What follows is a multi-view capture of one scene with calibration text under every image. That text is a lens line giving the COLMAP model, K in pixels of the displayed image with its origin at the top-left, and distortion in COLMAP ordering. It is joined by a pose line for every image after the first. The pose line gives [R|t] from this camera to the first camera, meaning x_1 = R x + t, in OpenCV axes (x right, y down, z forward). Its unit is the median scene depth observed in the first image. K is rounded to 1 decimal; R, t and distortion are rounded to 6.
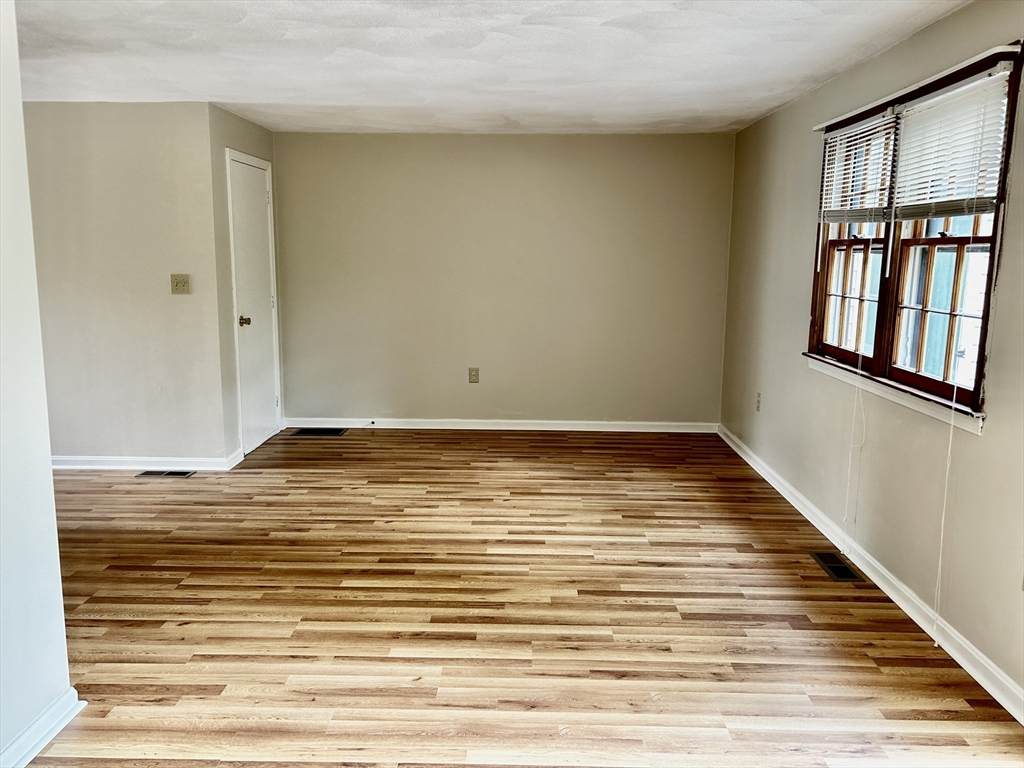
lens RADIAL K [[780.1, 0, 509.5], [0, 780.1, 386.9], [0, 0, 1]] dist [0.067066, -0.048667]
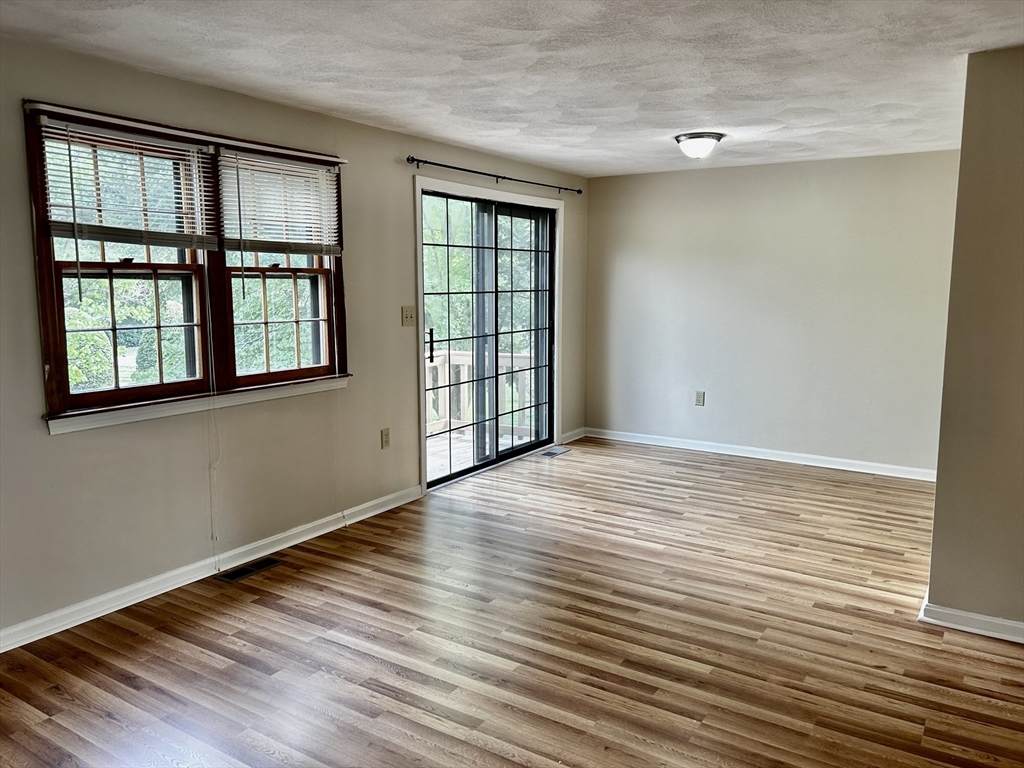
lens RADIAL K [[780.1, 0, 507.8], [0, 780.1, 378.0], [0, 0, 1]] dist [0.067066, -0.048667]
pose [[-0.853532, -0.079150, 0.514994, -0.453469], [0.076048, 0.958886, 0.273413, -0.314904], [-0.515461, 0.272531, -0.812420, 1.769580]]
